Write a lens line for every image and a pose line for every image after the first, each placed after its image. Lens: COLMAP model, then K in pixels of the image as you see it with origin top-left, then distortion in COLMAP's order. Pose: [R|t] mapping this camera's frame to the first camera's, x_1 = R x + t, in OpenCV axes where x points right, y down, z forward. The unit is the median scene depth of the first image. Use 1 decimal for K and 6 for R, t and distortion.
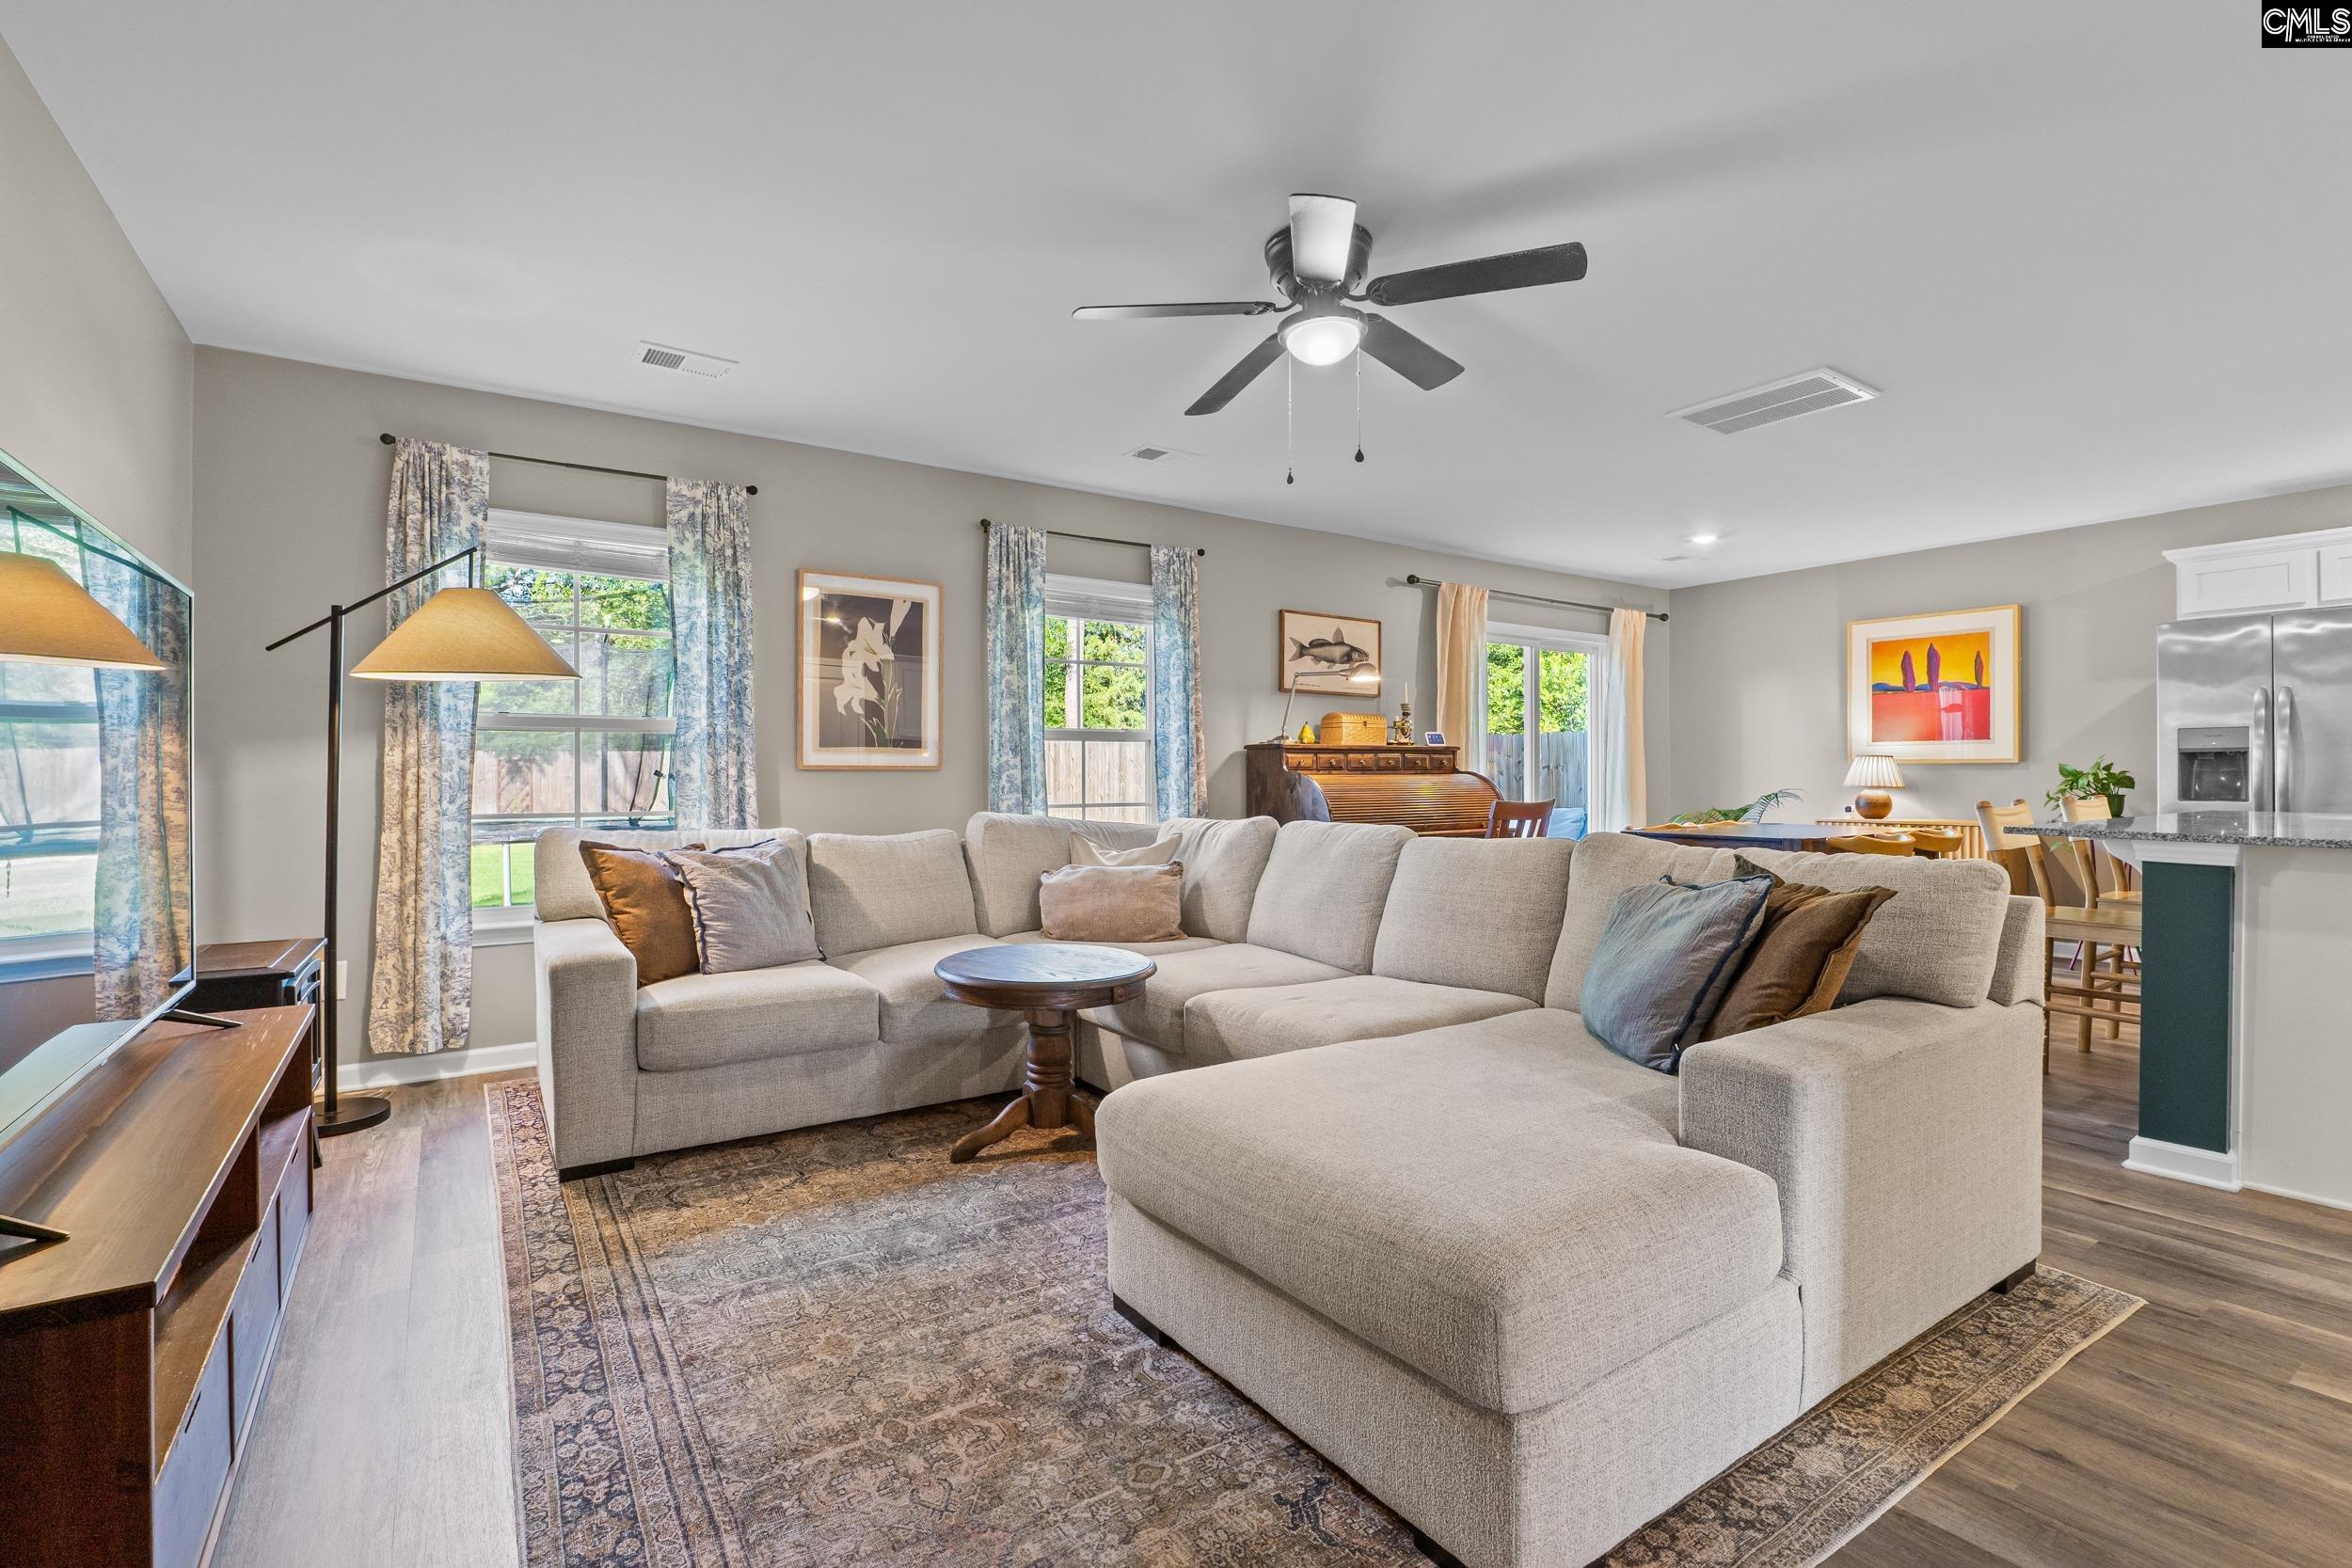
lens RADIAL K [[1069.4, 0, 1172.7], [0, 1069.4, 780.6], [0, 0, 1]] dist [-0.010865, -0.000399]
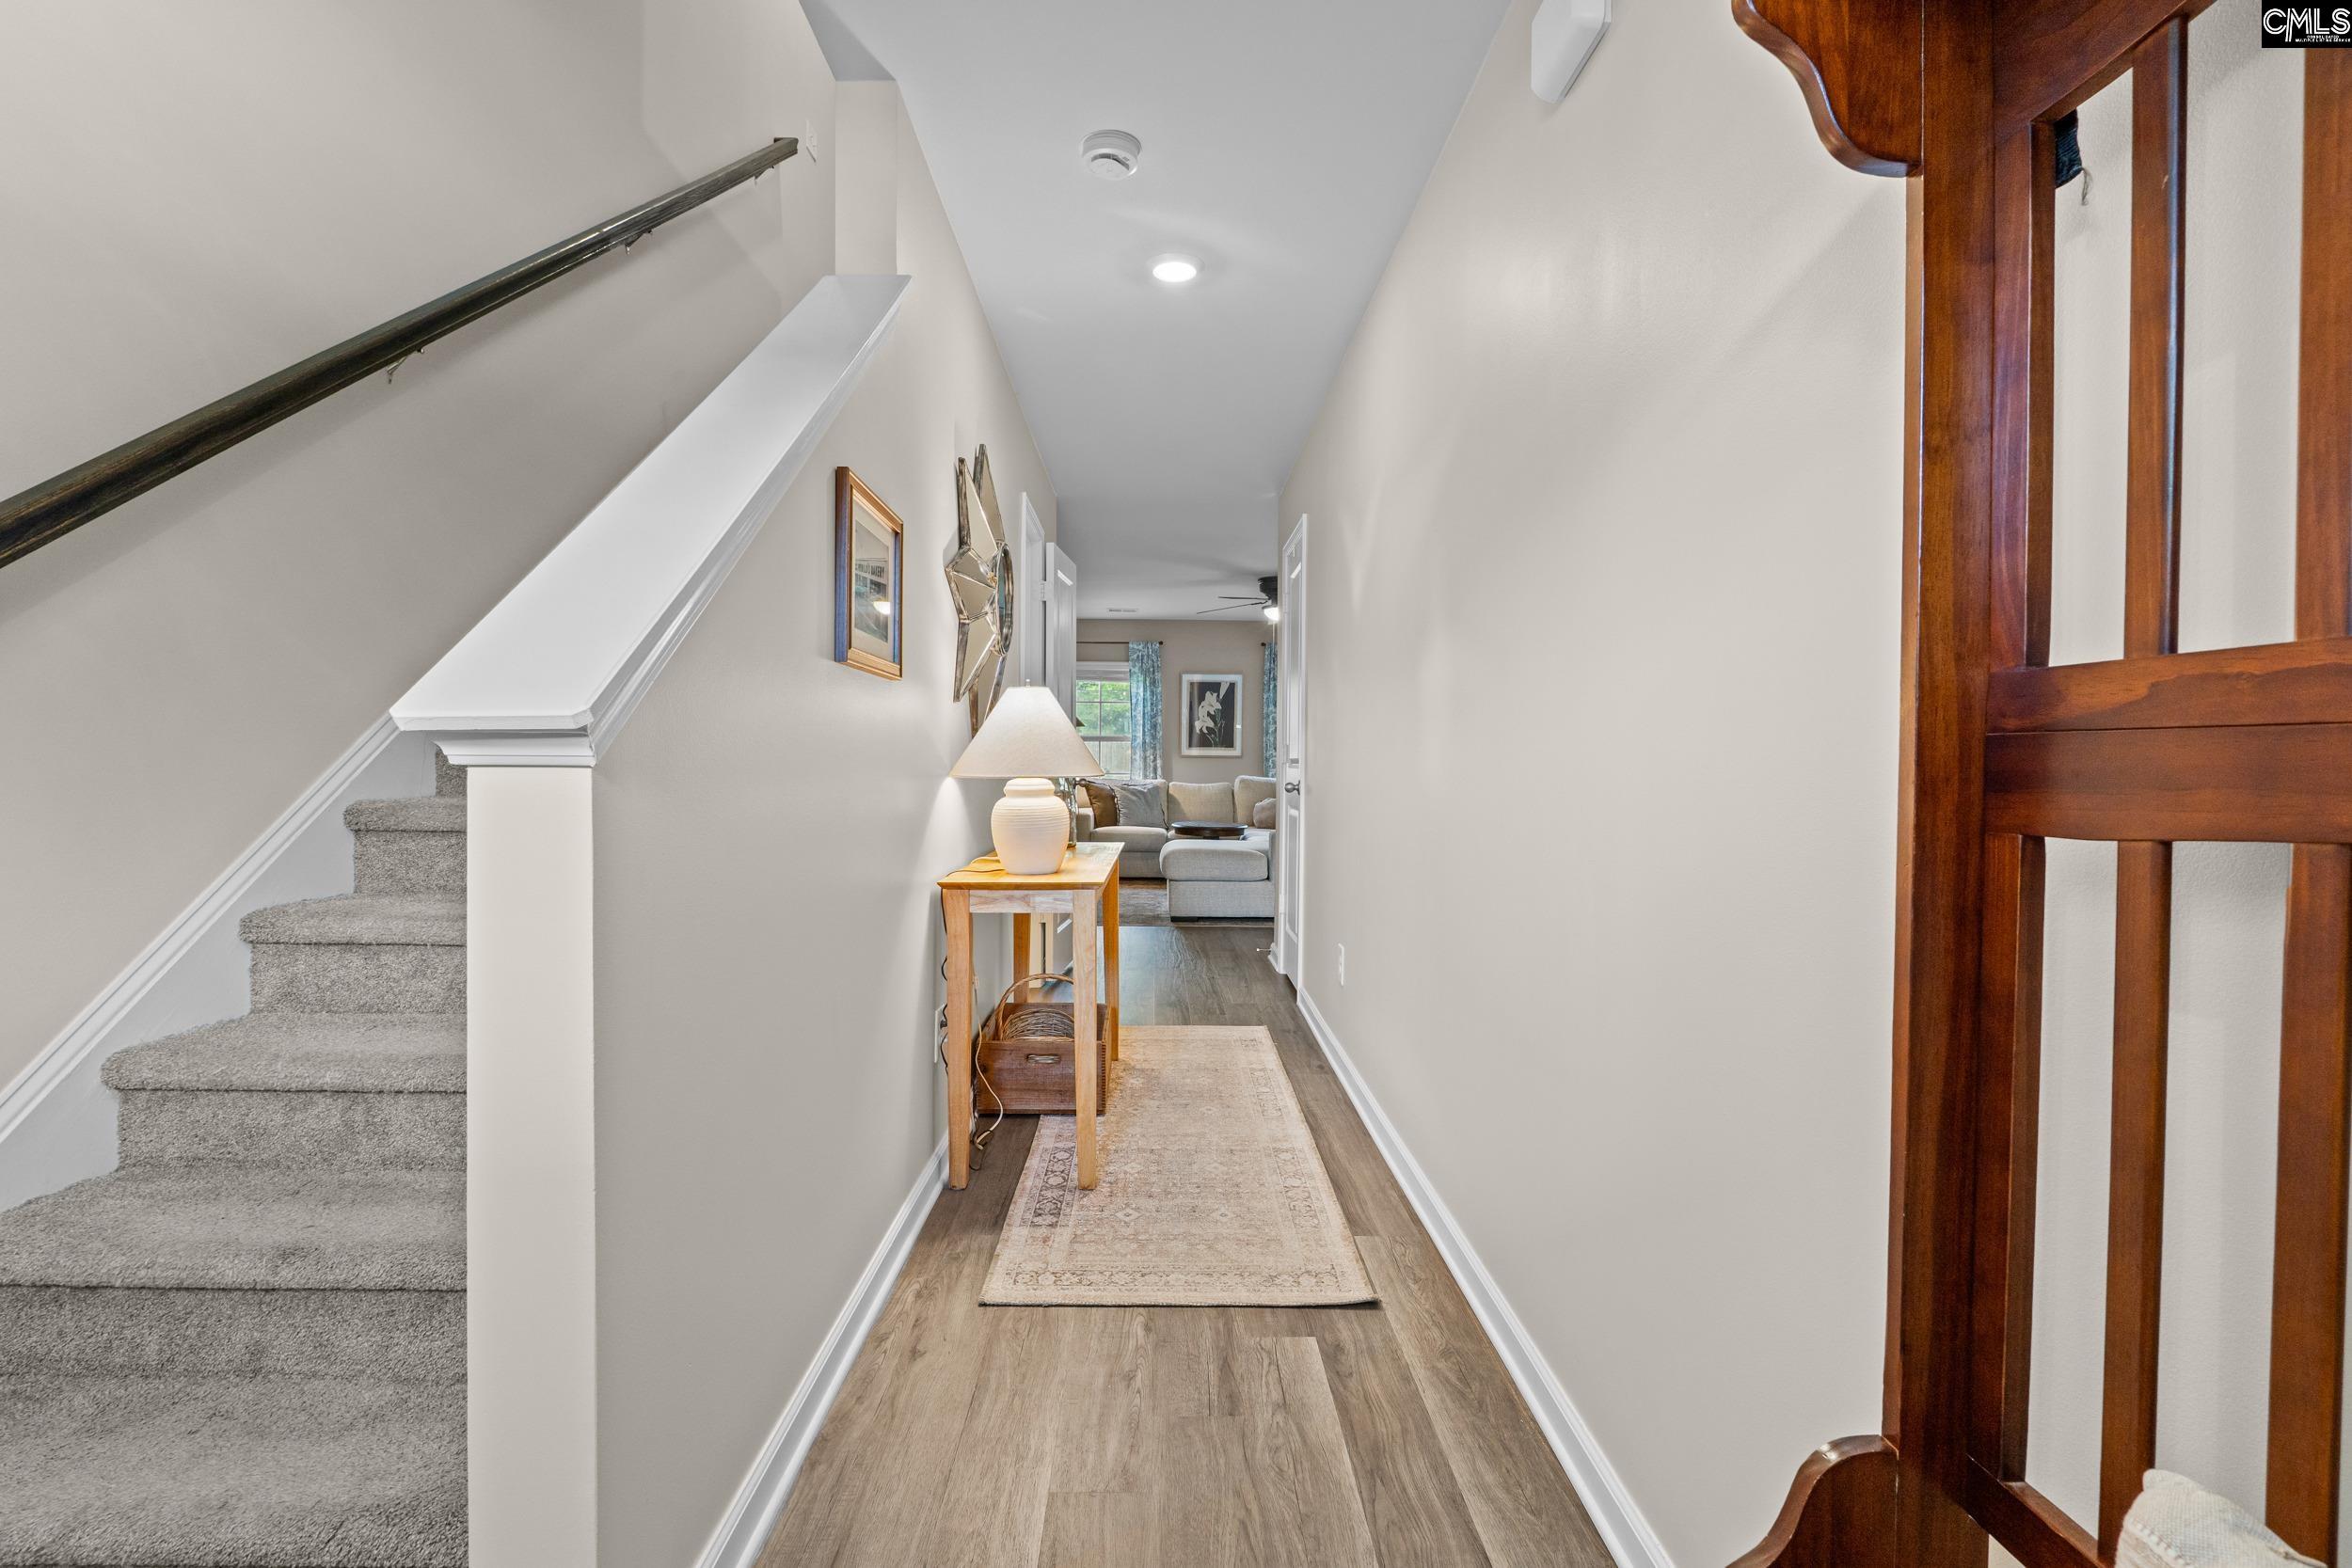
lens RADIAL K [[1069.4, 0, 1171.2], [0, 1069.4, 774.8], [0, 0, 1]] dist [-0.010865, -0.000399]
pose [[0.835651, 0.016501, -0.549014, 0.899549], [-0.013218, 0.999863, 0.009932, 0.005599], [0.549102, -0.001043, 0.835754, -0.957511]]
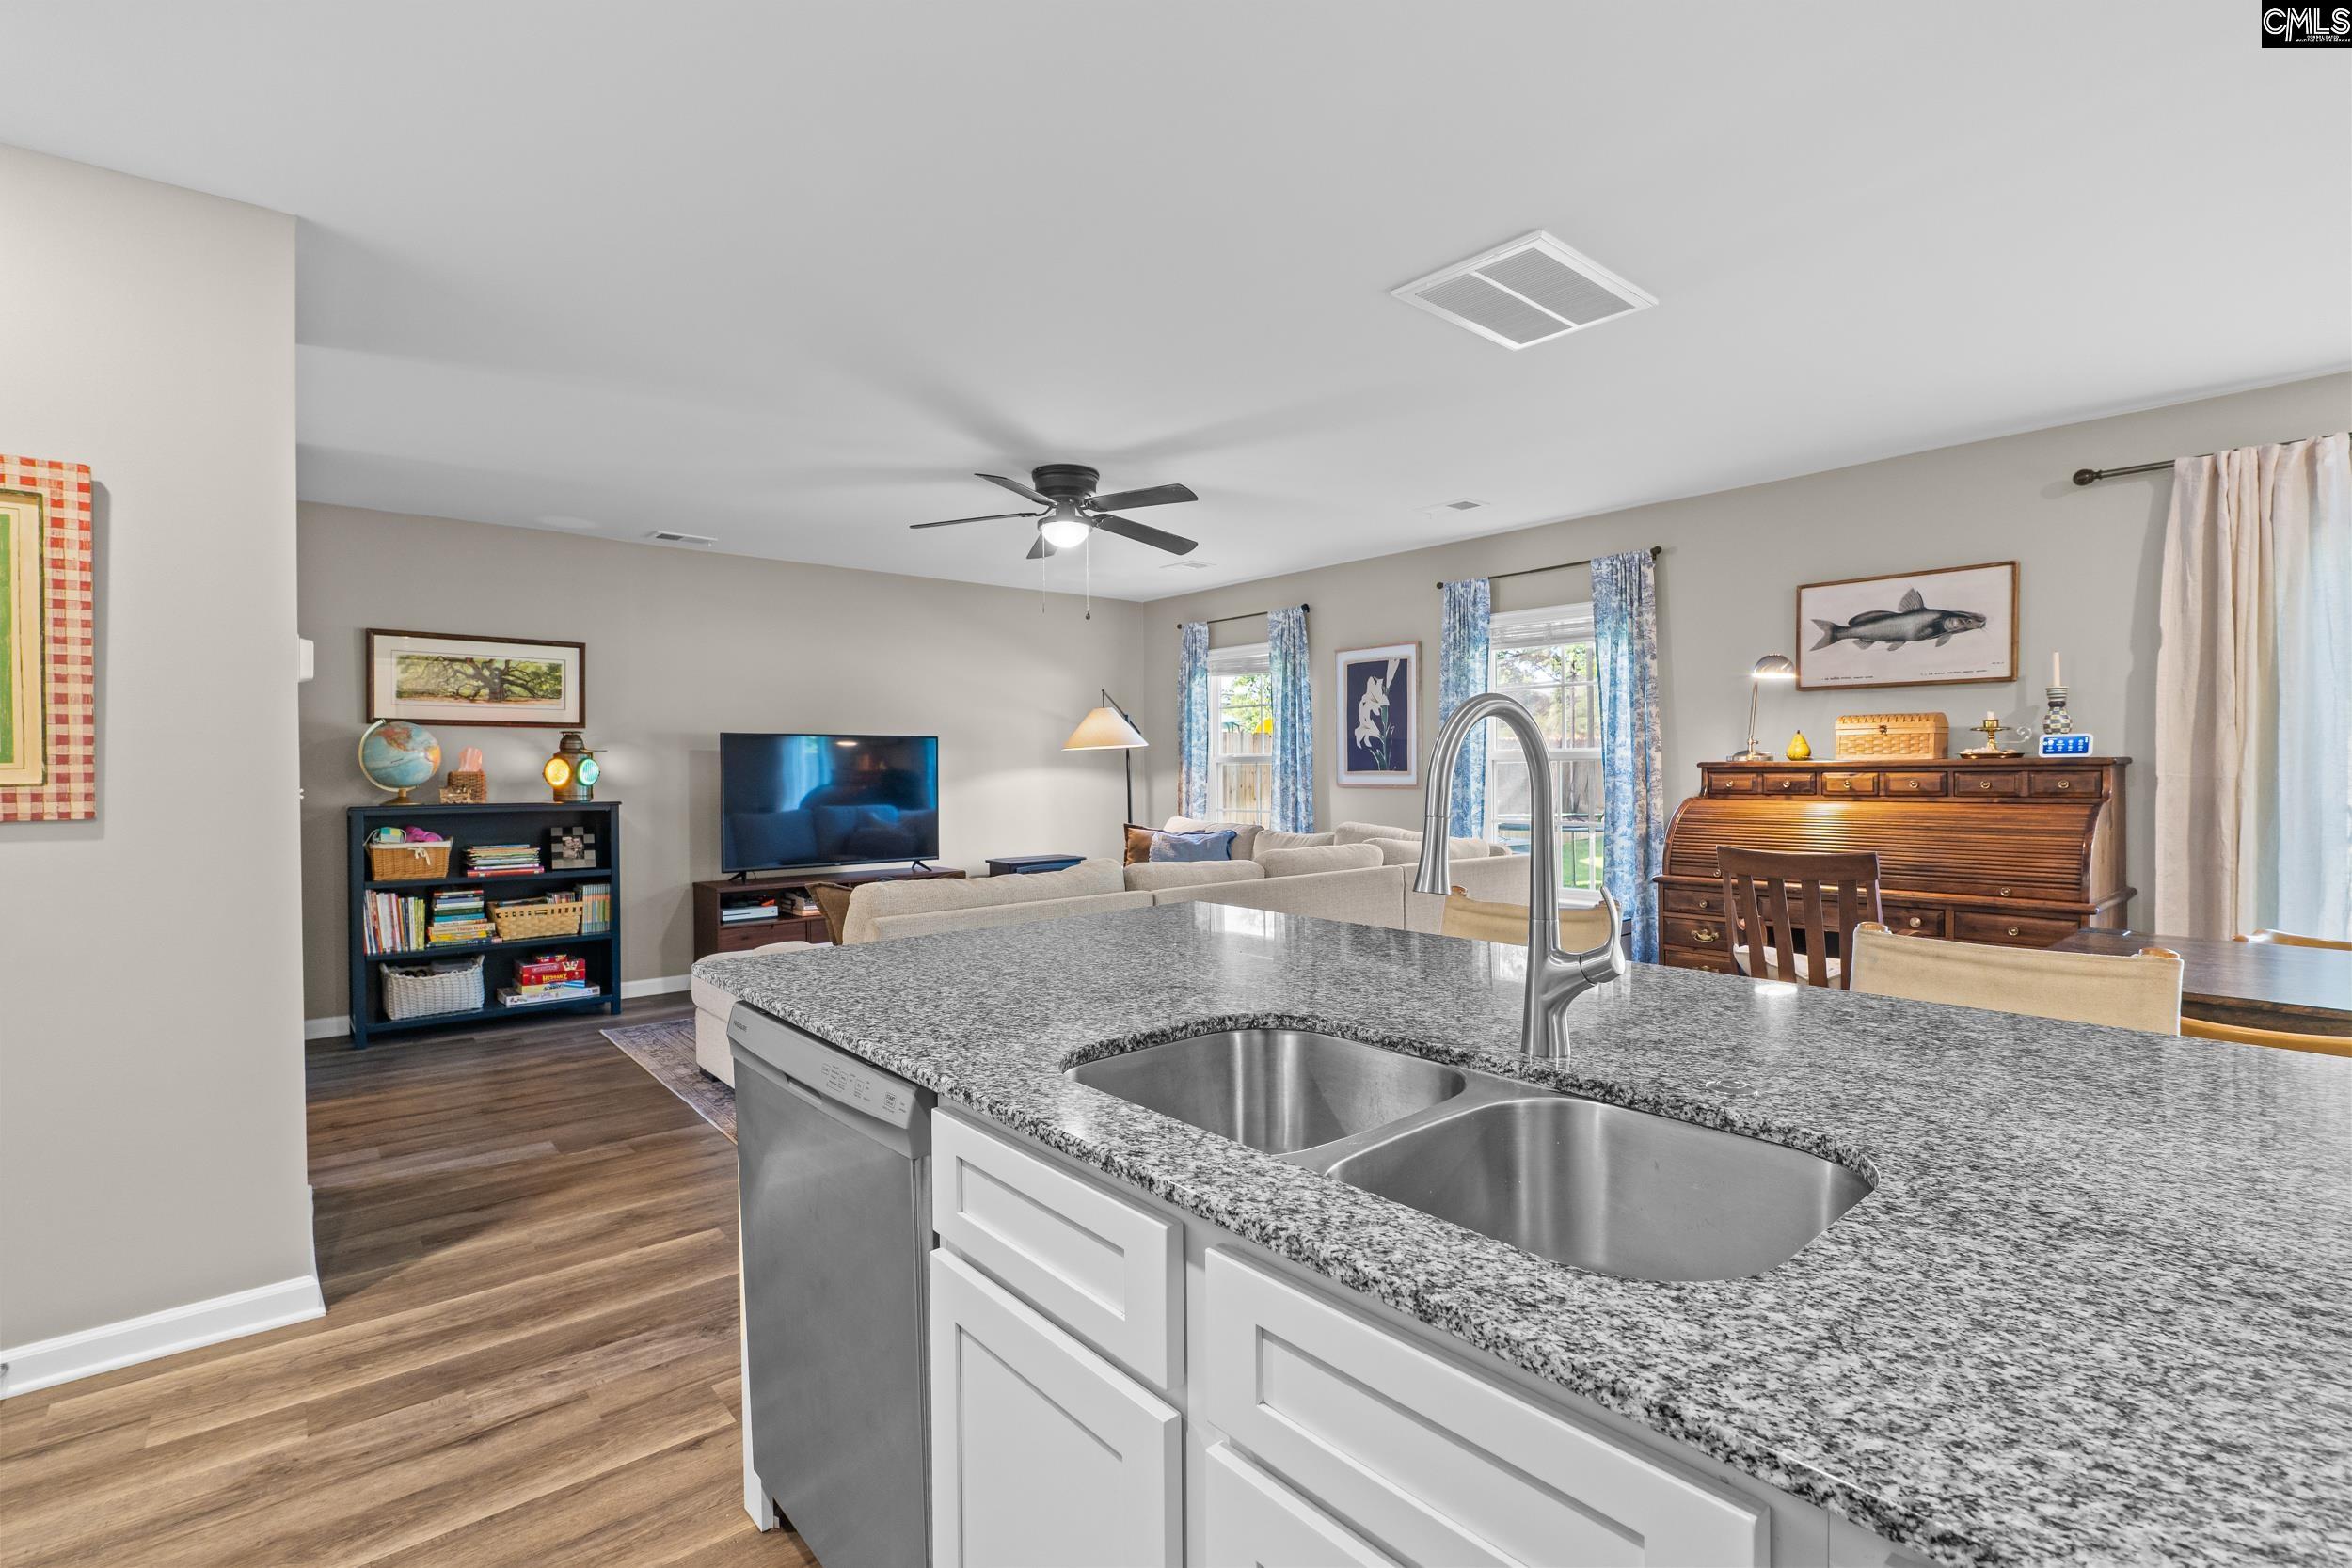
lens RADIAL K [[1069.4, 0, 1179.8], [0, 1069.4, 782.6], [0, 0, 1]] dist [-0.010865, -0.000399]
pose [[0.117245, 0.010129, -0.993051, 1.038357], [-0.004113, 0.999944, 0.009713, -0.028369], [0.993095, 0.002945, 0.117280, 0.583201]]
